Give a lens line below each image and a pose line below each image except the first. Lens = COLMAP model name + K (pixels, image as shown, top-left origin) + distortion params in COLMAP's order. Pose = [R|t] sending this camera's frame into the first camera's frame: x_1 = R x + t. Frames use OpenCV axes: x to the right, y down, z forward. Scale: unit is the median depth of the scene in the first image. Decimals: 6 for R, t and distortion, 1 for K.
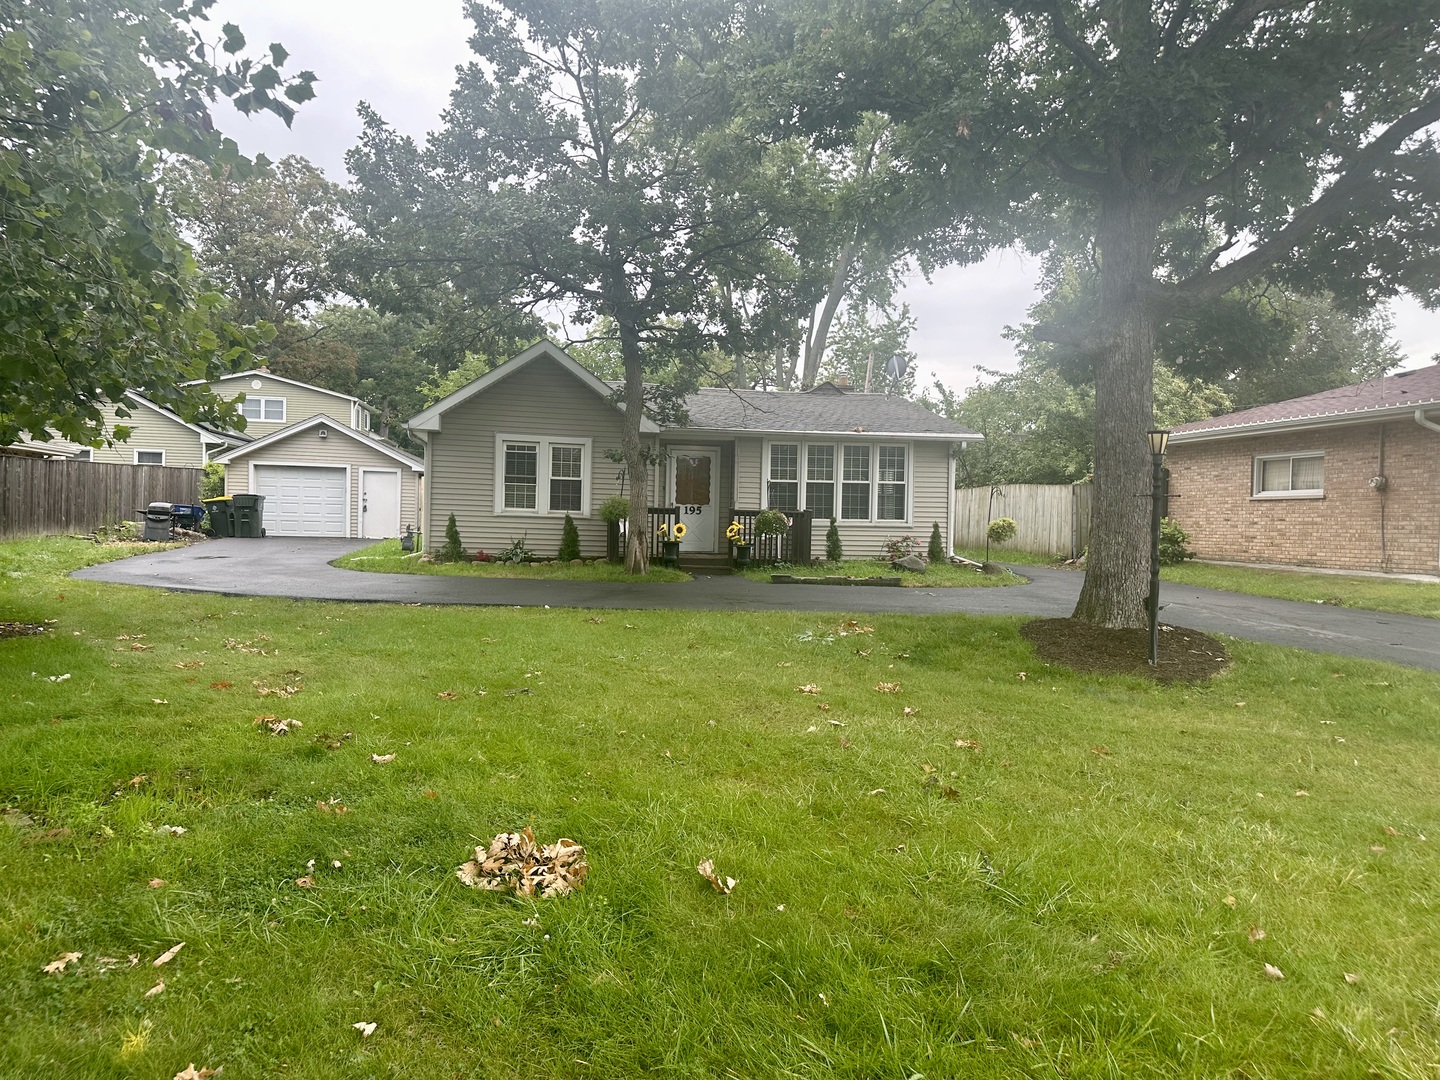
lens RADIAL K [[1005.4, 0, 720.0], [0, 1005.4, 540.0], [0, 0, 1]] dist [0.101904, -0.119426]
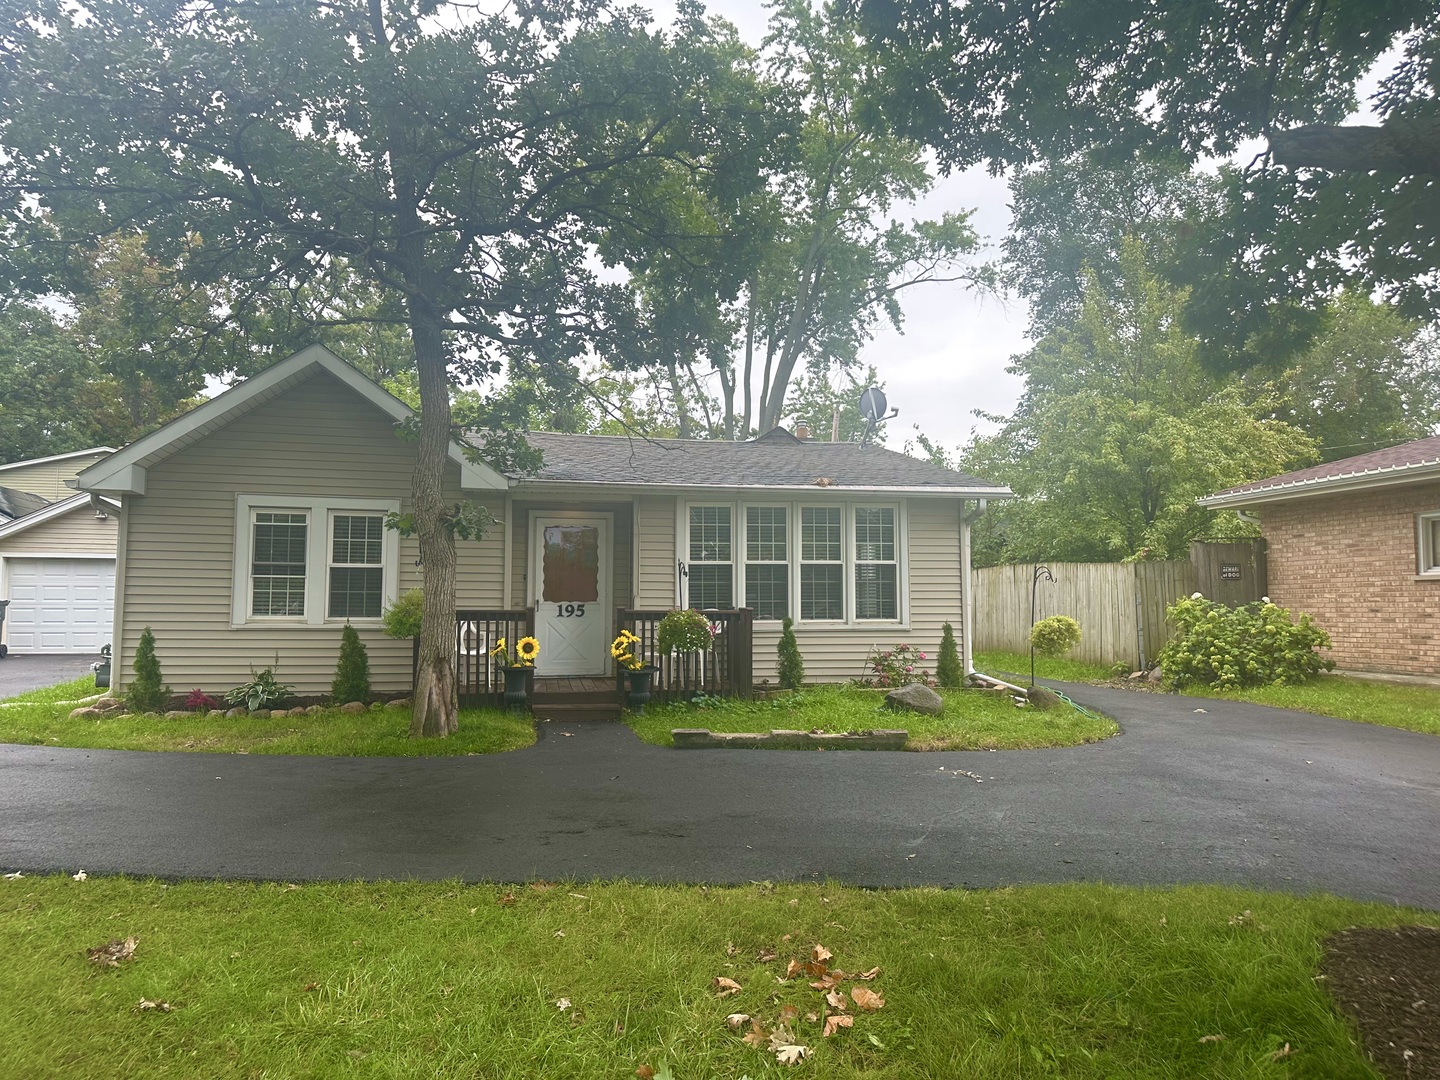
lens RADIAL K [[1005.4, 0, 720.0], [0, 1005.4, 540.0], [0, 0, 1]] dist [0.101904, -0.119426]
pose [[0.999343, -0.018142, 0.031360, 0.049328], [0.020761, 0.996137, -0.085323, -0.017848], [-0.029691, 0.085918, 0.995860, 0.353307]]
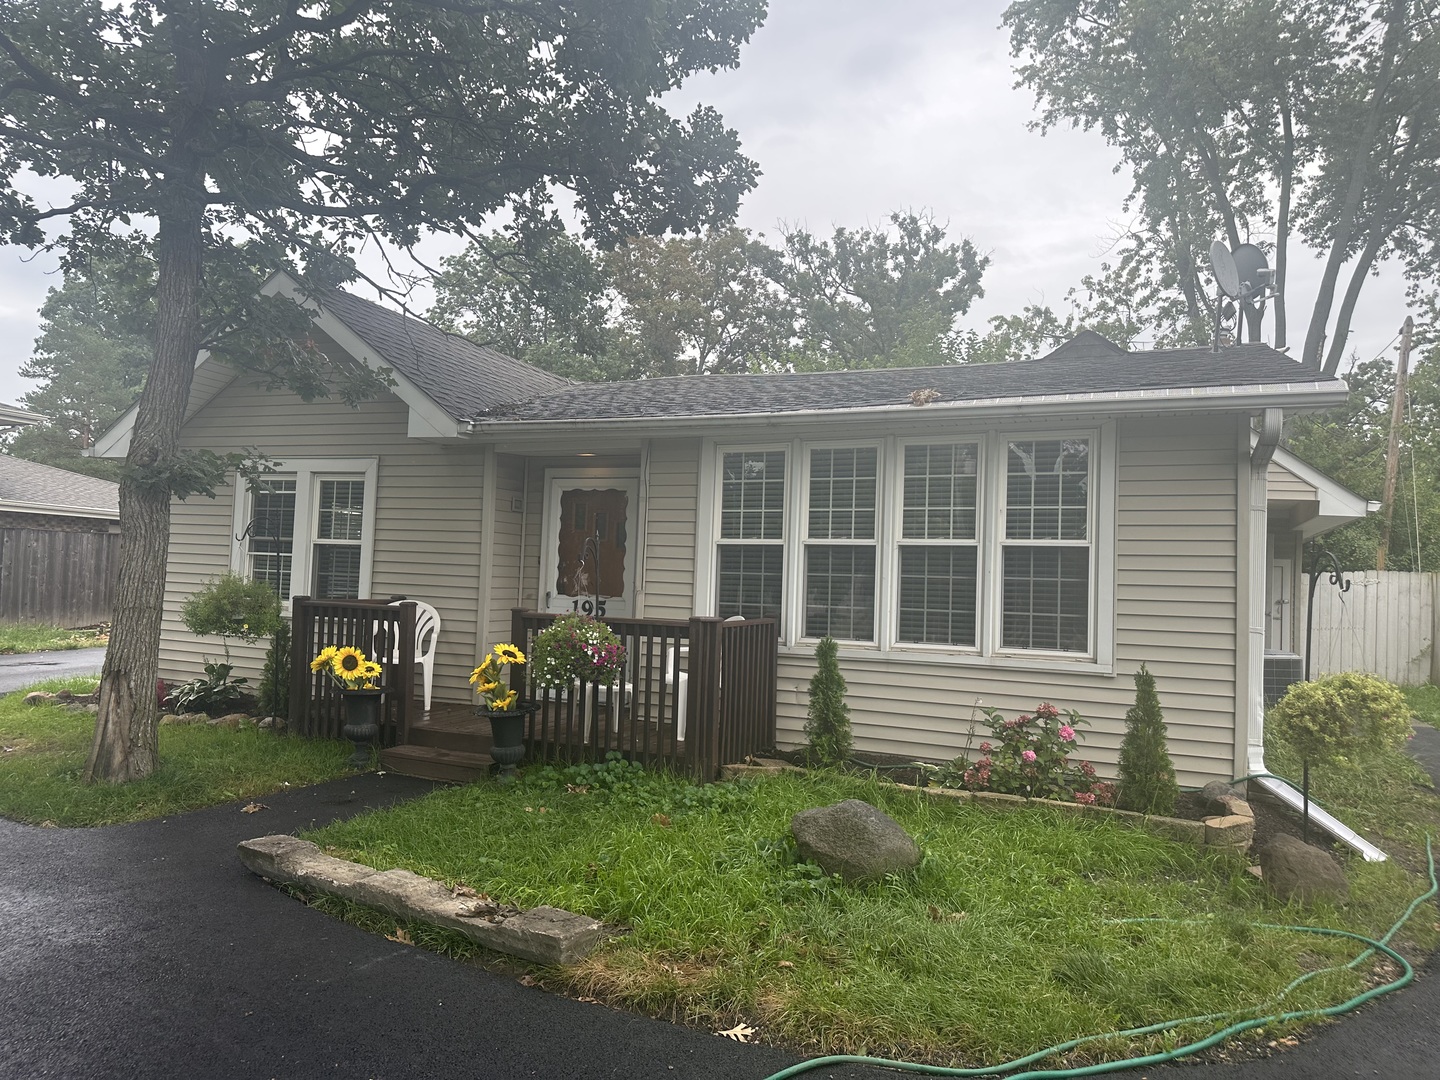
lens RADIAL K [[1005.4, 0, 720.0], [0, 1005.4, 540.0], [0, 0, 1]] dist [0.101904, -0.119426]
pose [[0.835775, -0.015052, -0.548866, 0.273170], [-0.029758, 0.996913, -0.072651, -0.029629], [0.548266, 0.077053, 0.832747, 0.656021]]
